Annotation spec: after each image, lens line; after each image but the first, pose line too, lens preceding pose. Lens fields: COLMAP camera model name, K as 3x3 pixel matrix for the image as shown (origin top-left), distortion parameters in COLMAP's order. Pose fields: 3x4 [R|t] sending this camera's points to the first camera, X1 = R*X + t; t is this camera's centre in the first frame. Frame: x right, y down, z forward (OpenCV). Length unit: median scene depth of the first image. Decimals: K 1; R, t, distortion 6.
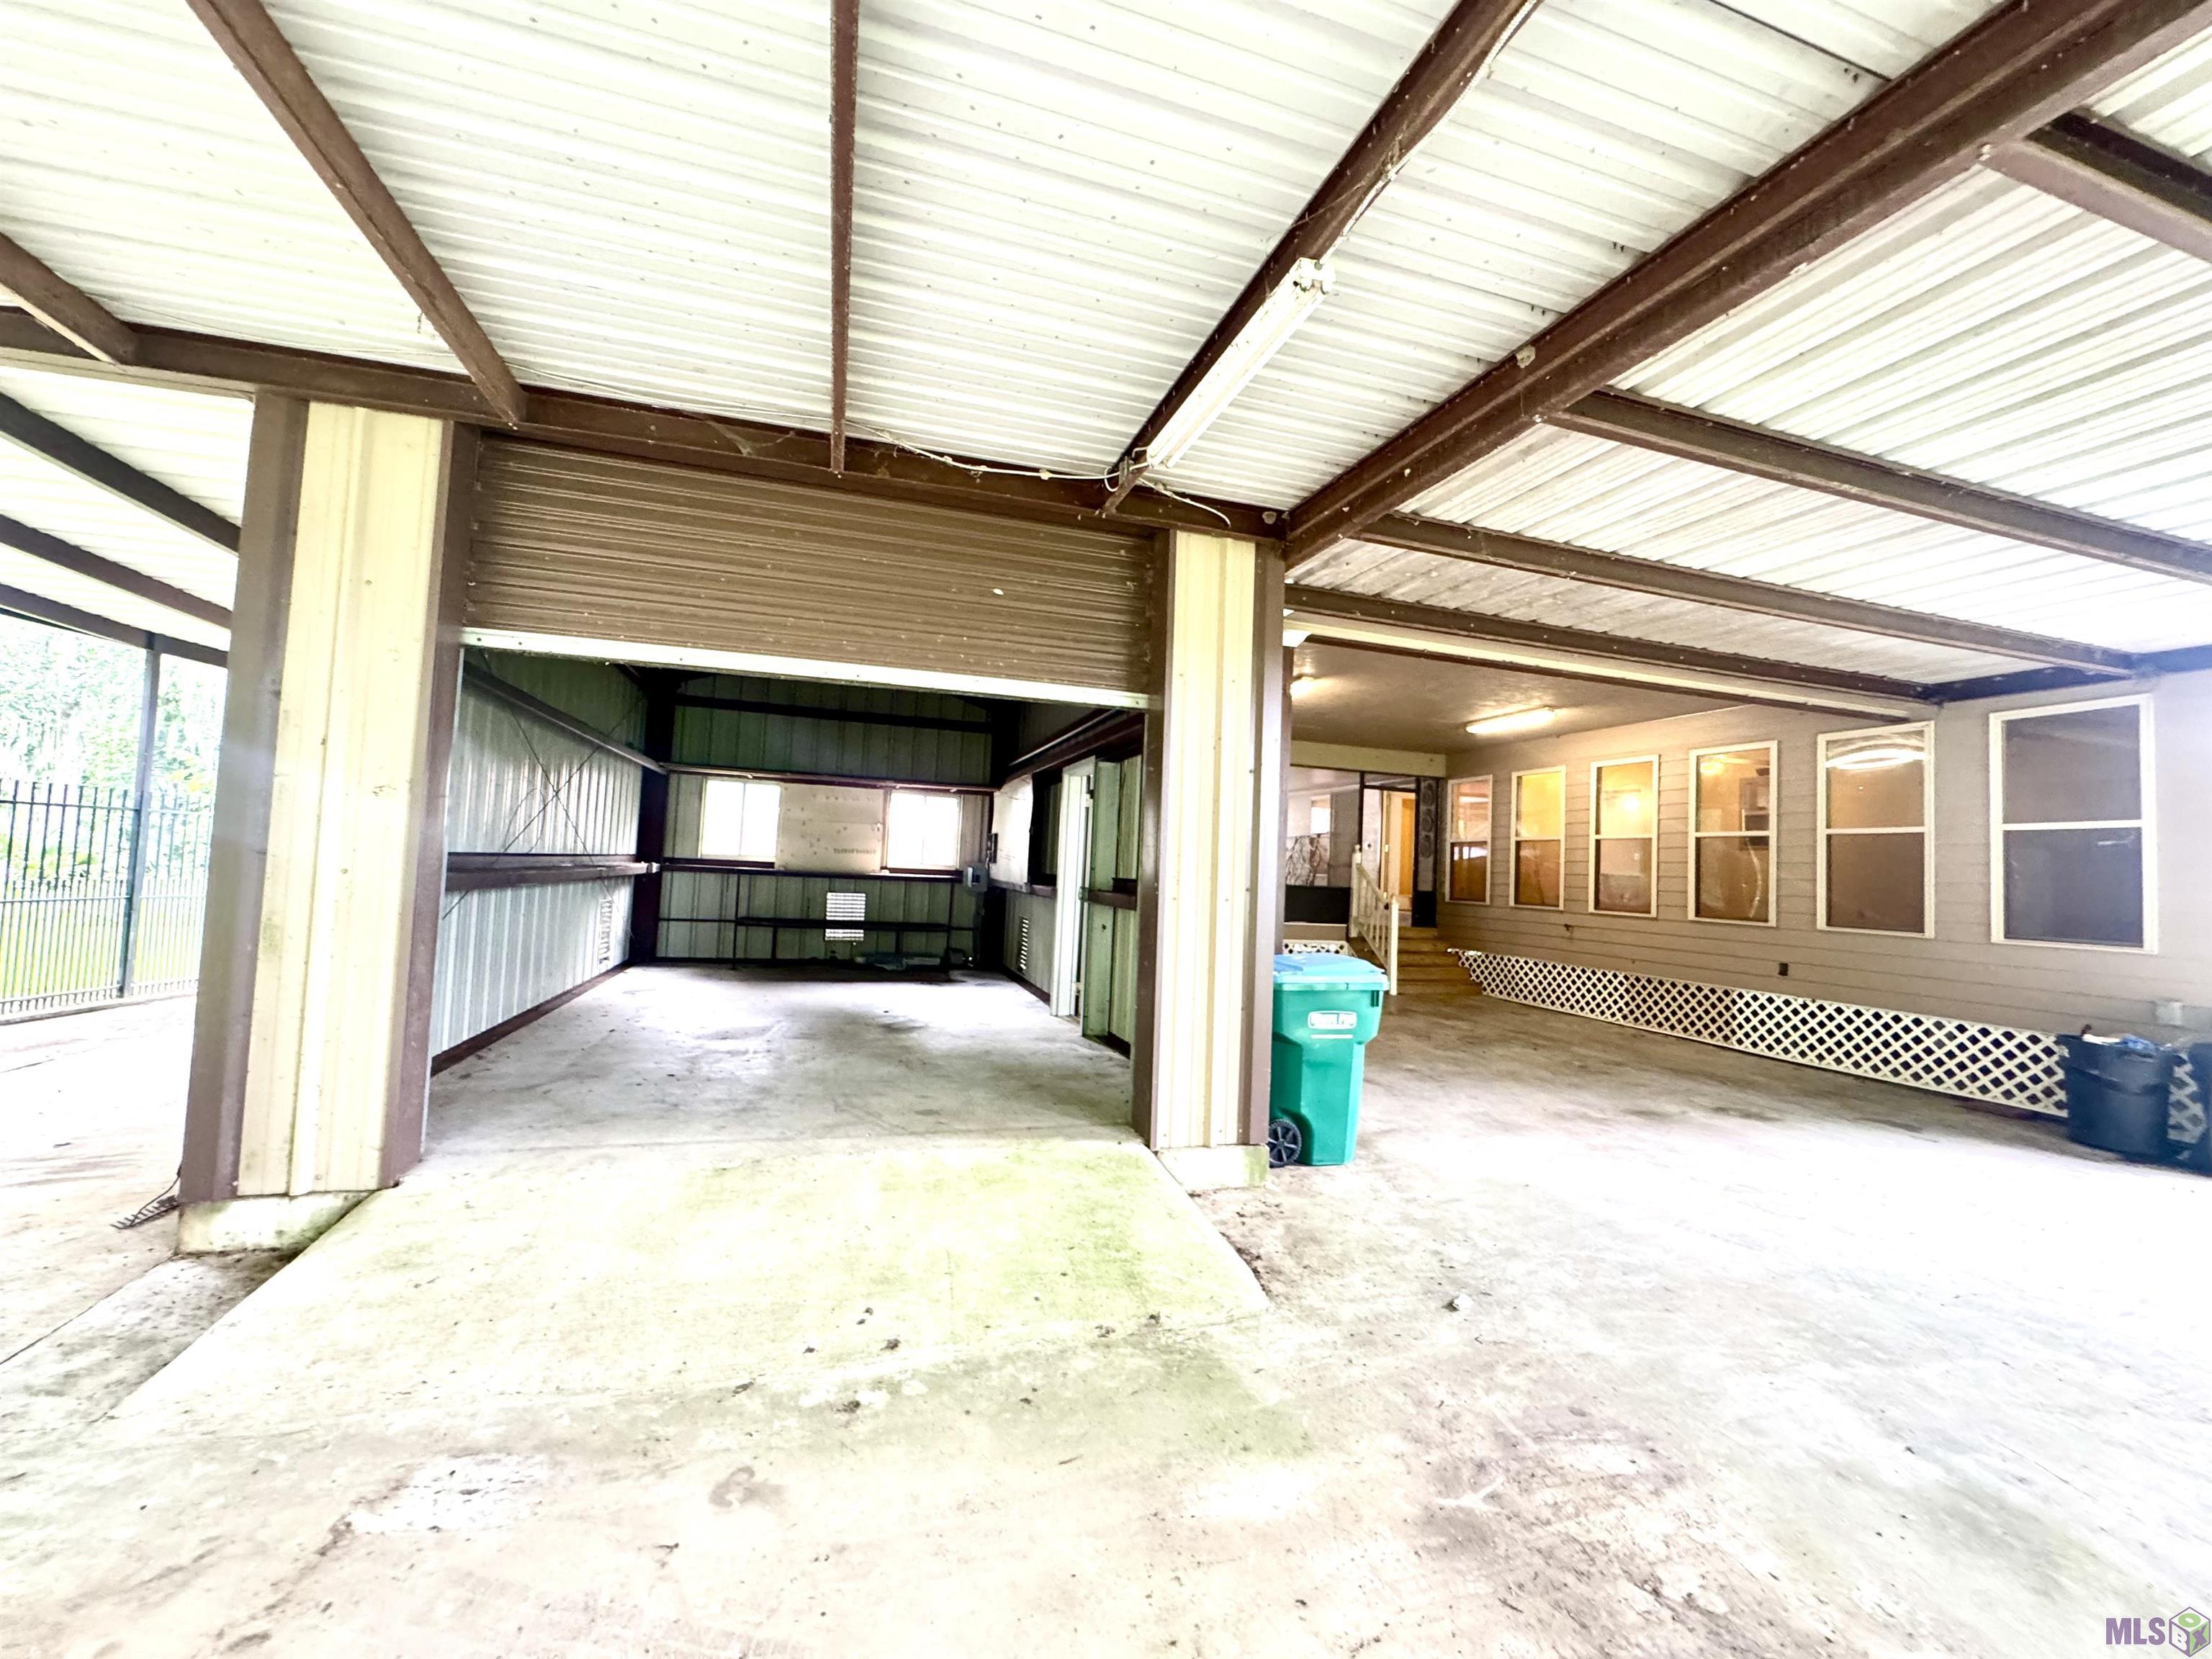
lens RADIAL K [[887.7, 0, 1106.9], [0, 887.7, 823.8], [0, 0, 1]] dist [-0.002260, 0.000955]
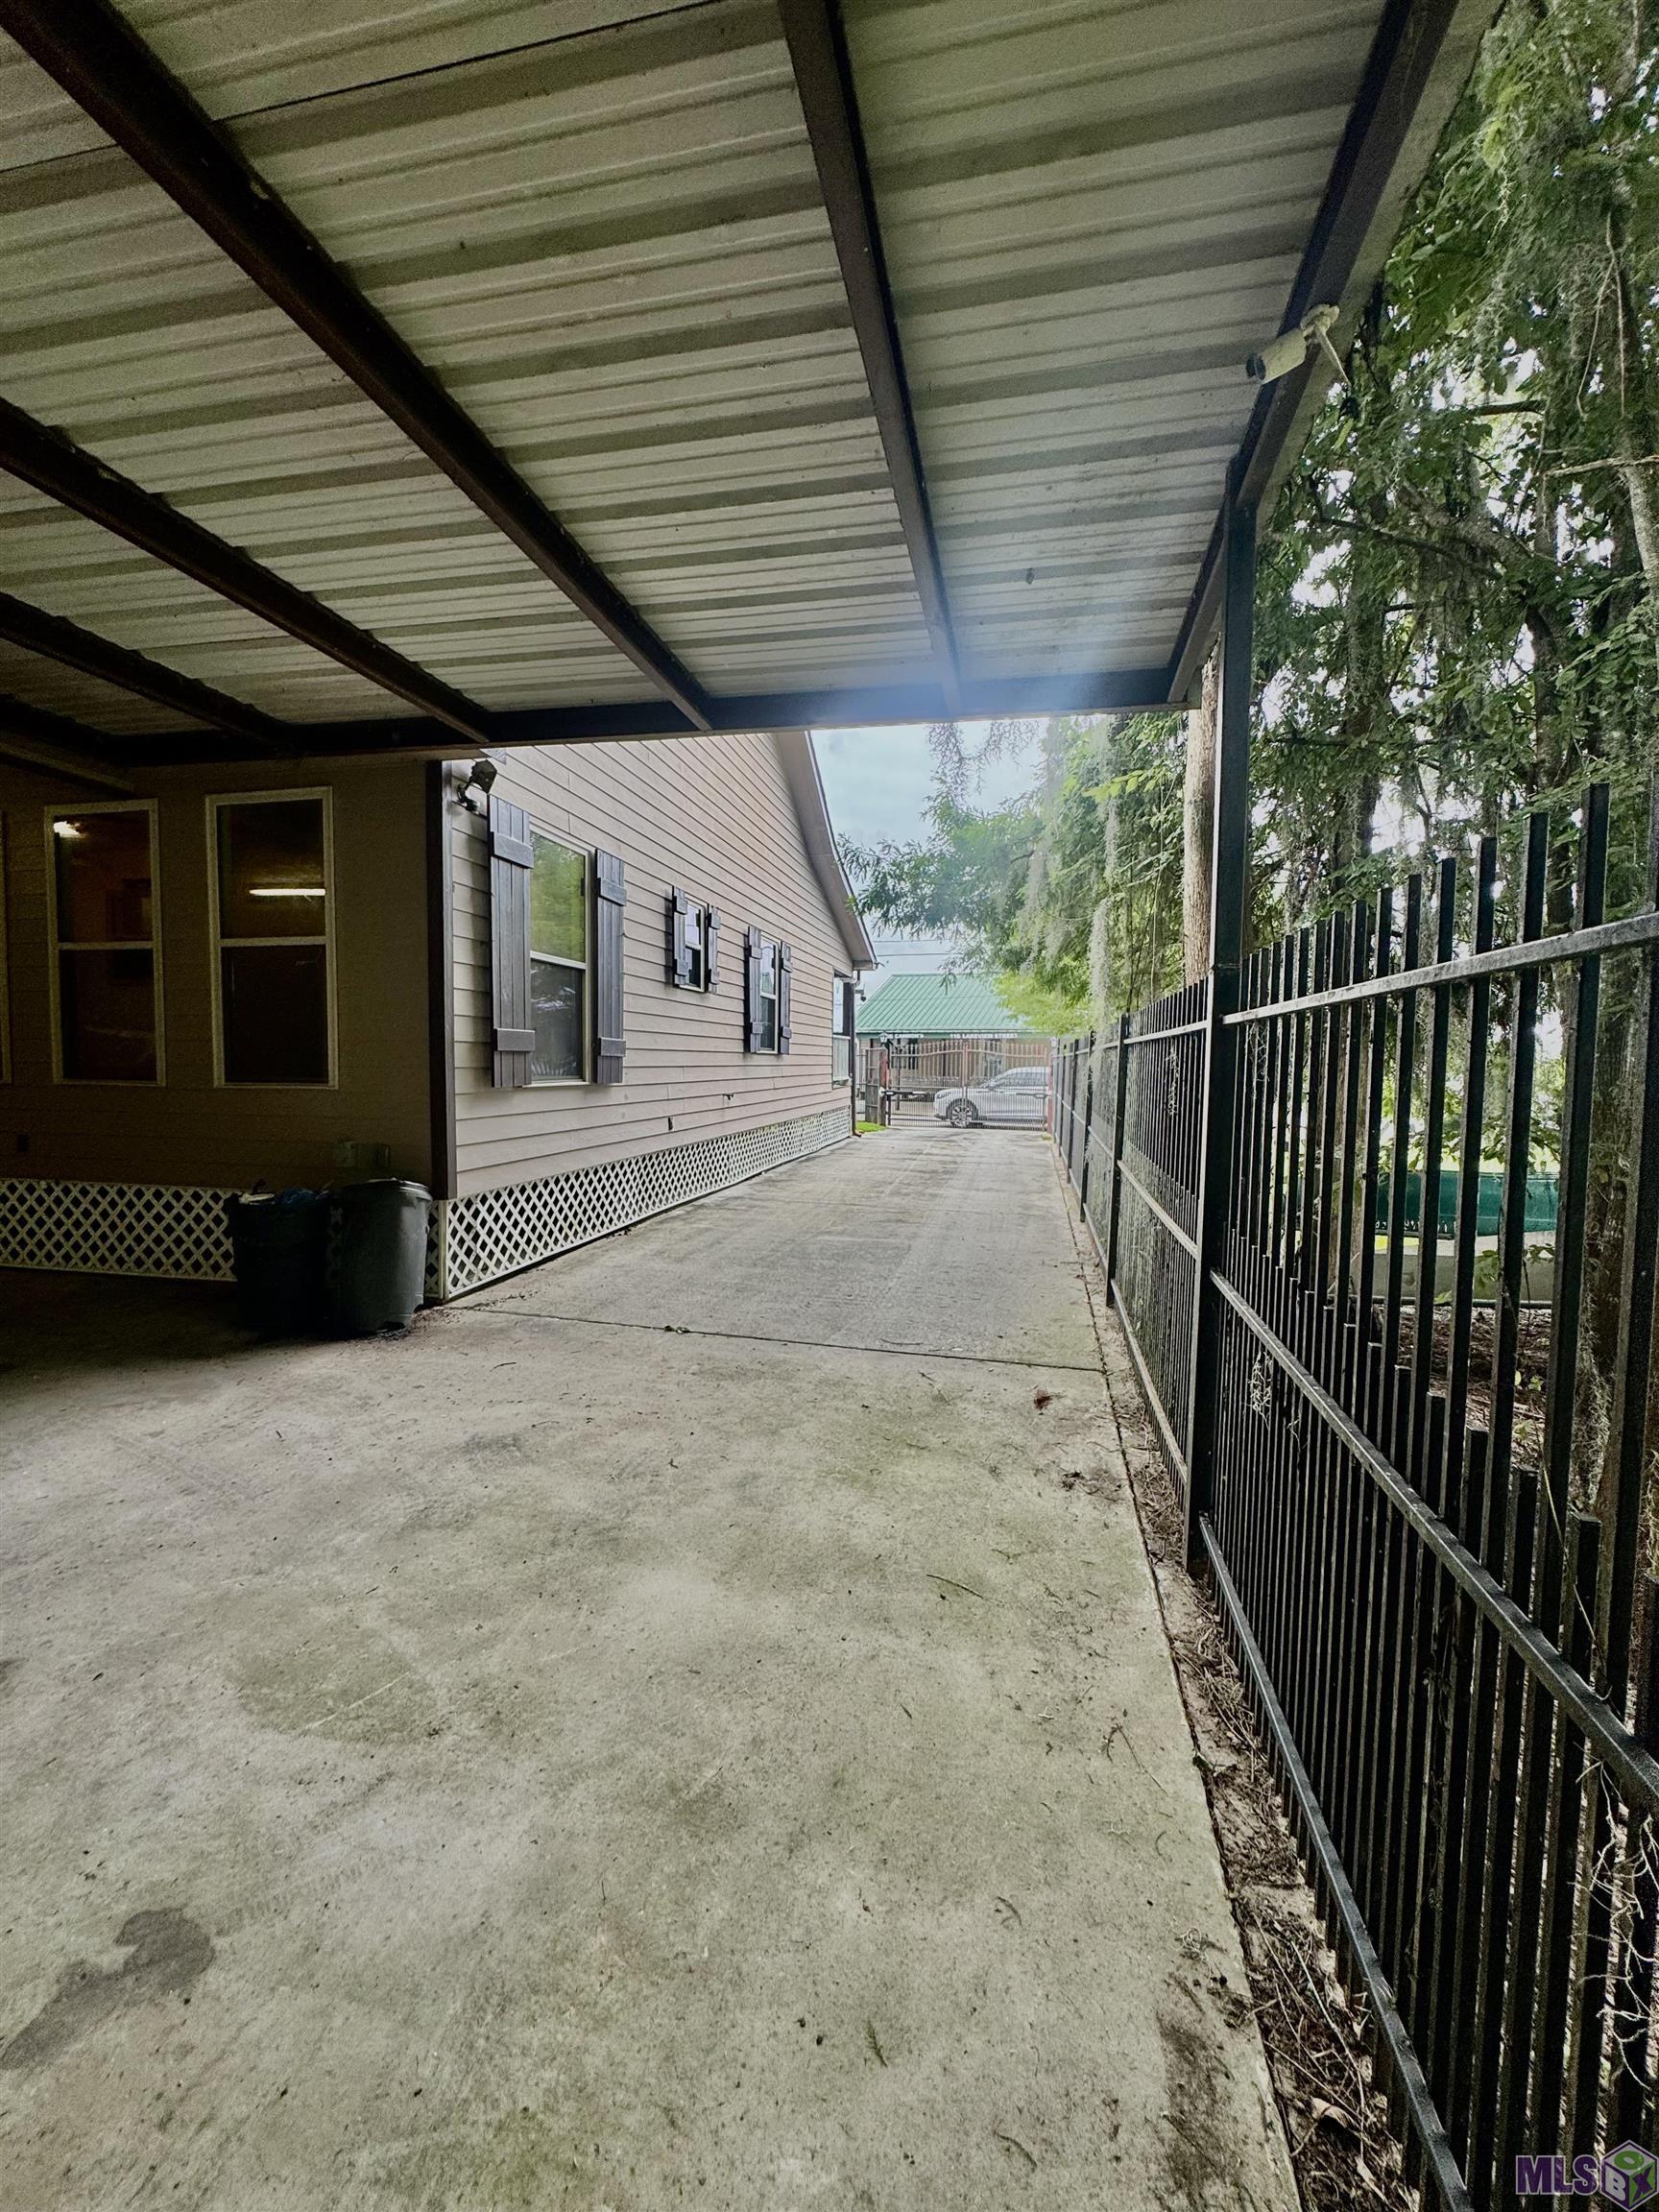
lens RADIAL K [[887.7, 0, 833.9], [0, 887.7, 1109.6], [0, 0, 1]] dist [-0.002260, 0.000955]
pose [[0.494622, -0.087245, 0.864718, 0.583920], [-0.032958, 0.992350, 0.118974, 0.039237], [-0.868483, -0.087347, 0.487963, 0.120231]]
